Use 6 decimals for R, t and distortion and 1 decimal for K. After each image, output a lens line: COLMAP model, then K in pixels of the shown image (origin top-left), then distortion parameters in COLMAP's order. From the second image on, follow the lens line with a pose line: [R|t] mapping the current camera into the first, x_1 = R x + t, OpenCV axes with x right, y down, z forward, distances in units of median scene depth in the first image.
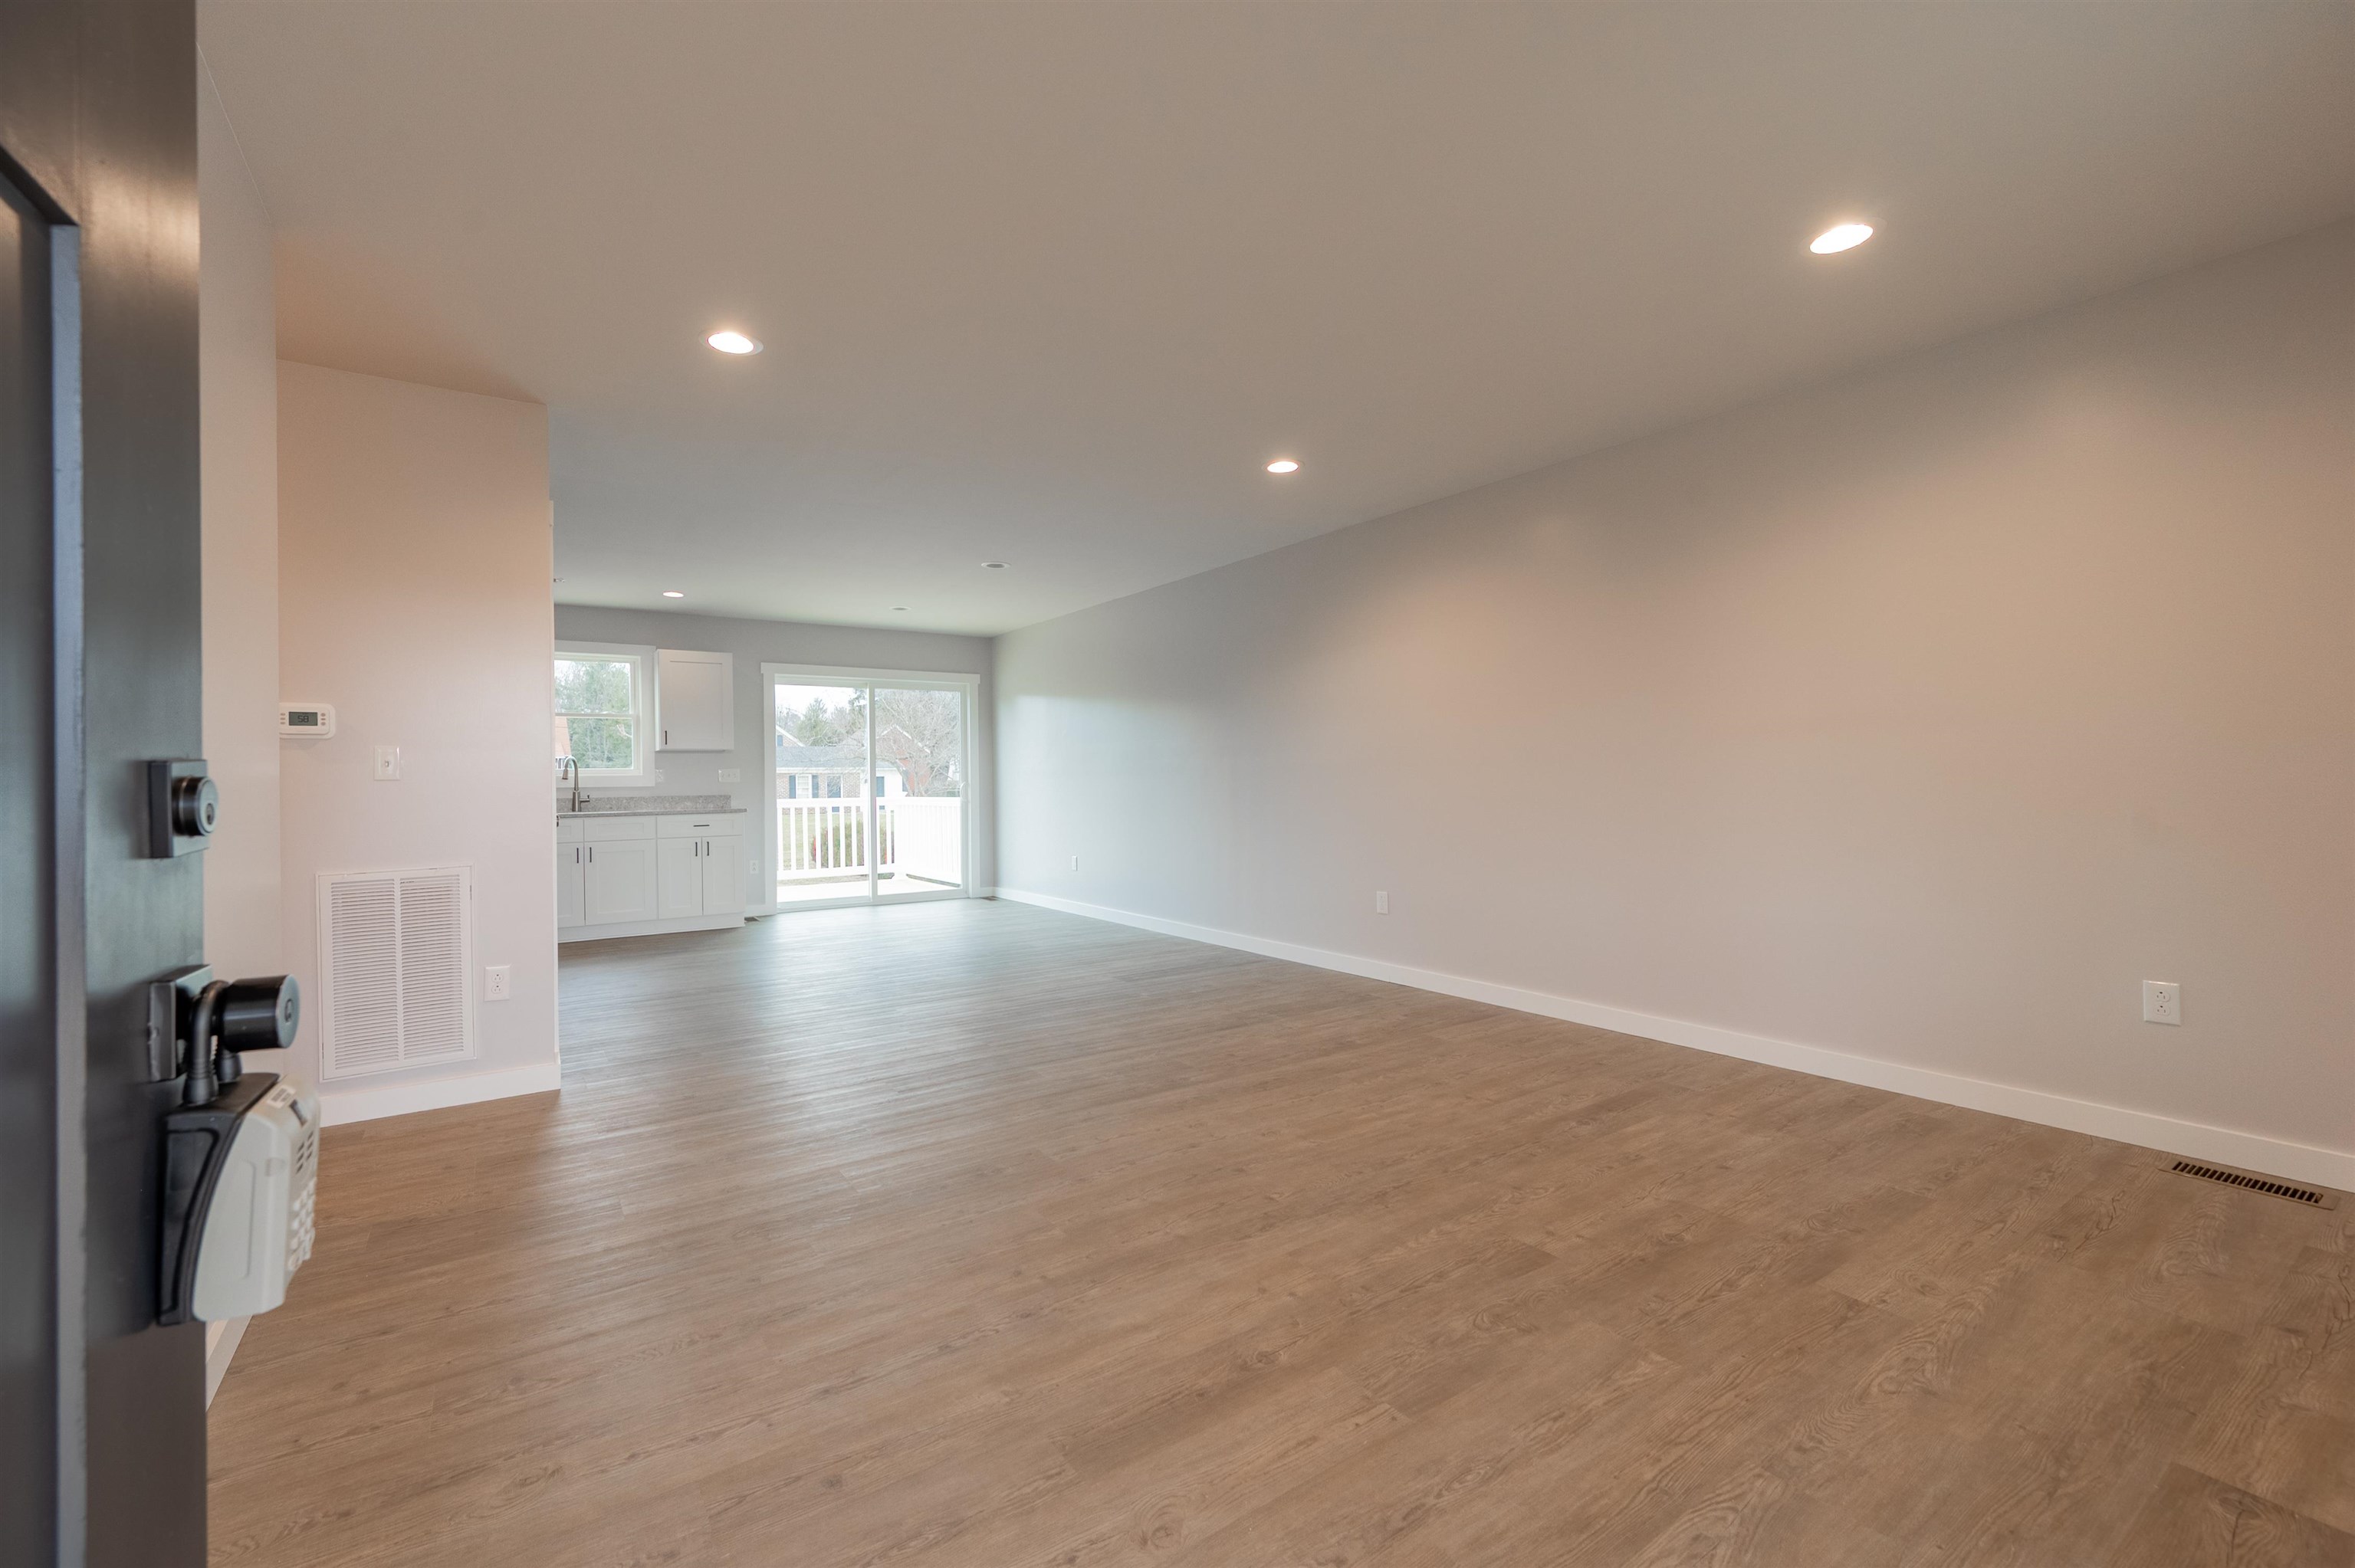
lens RADIAL K [[950.6, 0, 1126.3], [0, 950.6, 765.3], [0, 0, 1]] dist [0.002530, -0.000171]
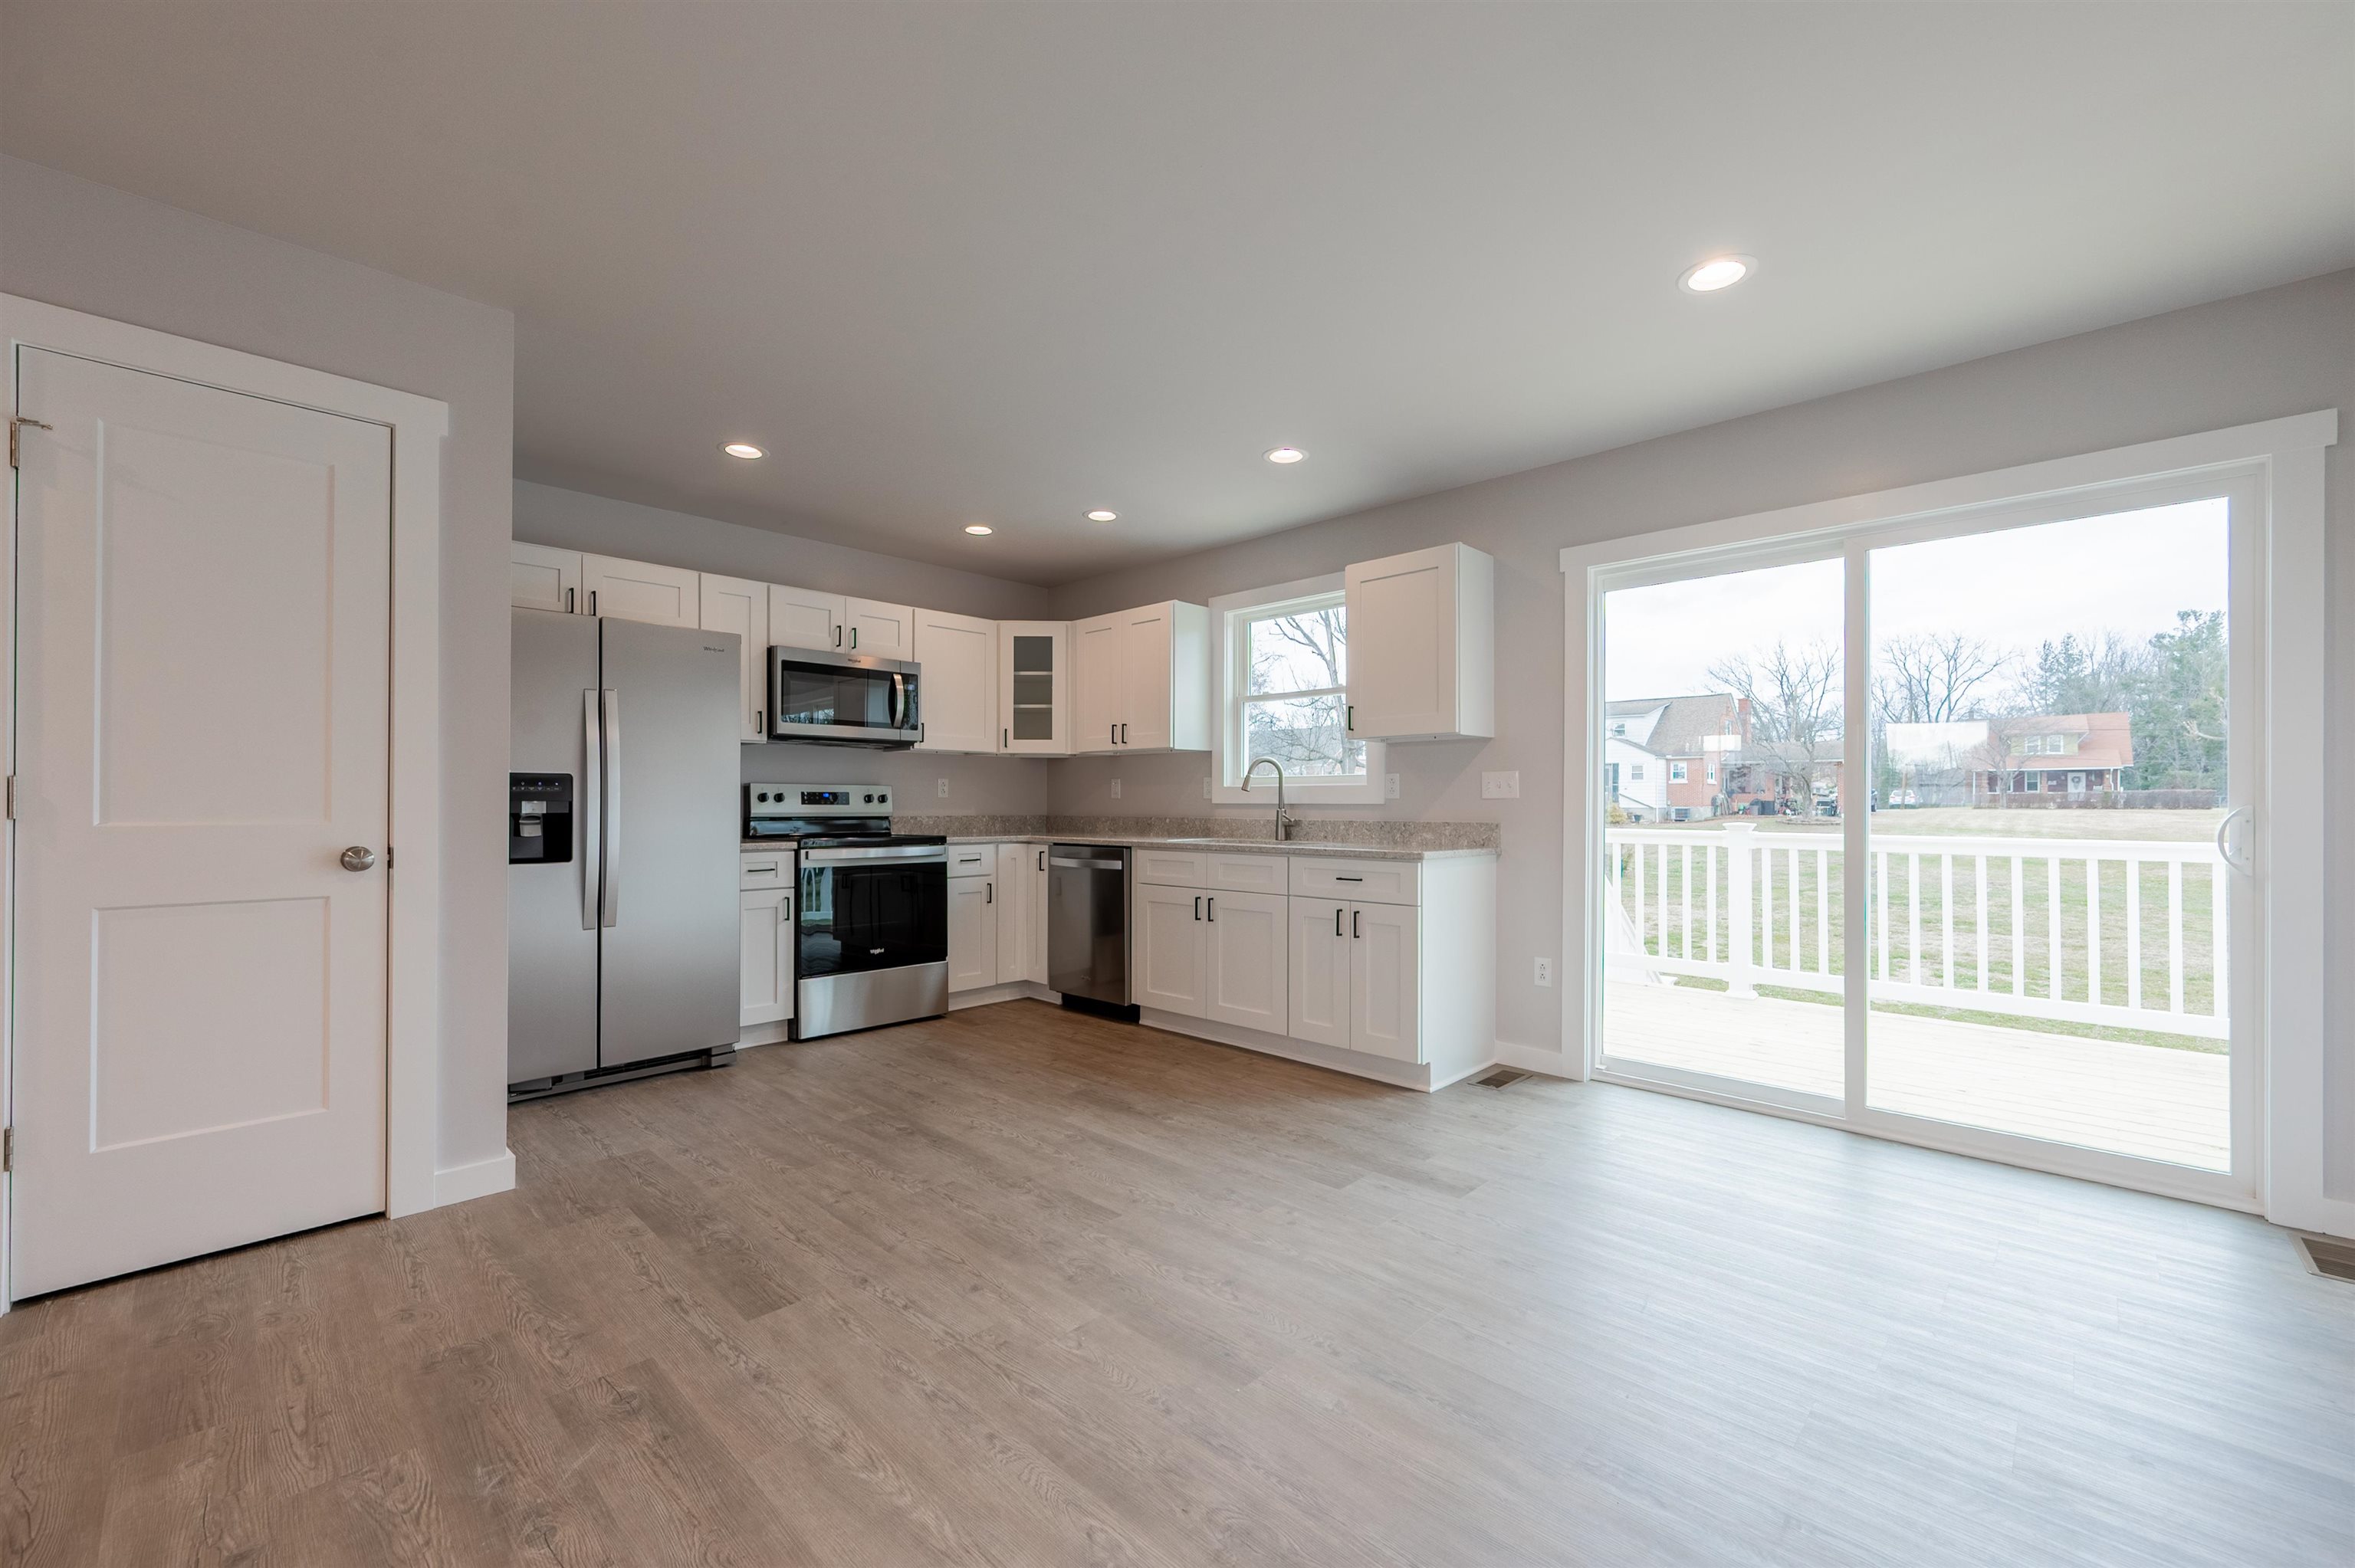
lens RADIAL K [[950.6, 0, 1192.9], [0, 950.6, 788.2], [0, 0, 1]] dist [0.002530, -0.000171]
pose [[0.232303, -0.001038, -0.972643, 0.107004], [0.009810, 0.999951, 0.001276, 0.026863], [0.972594, -0.009838, 0.232302, 1.860240]]
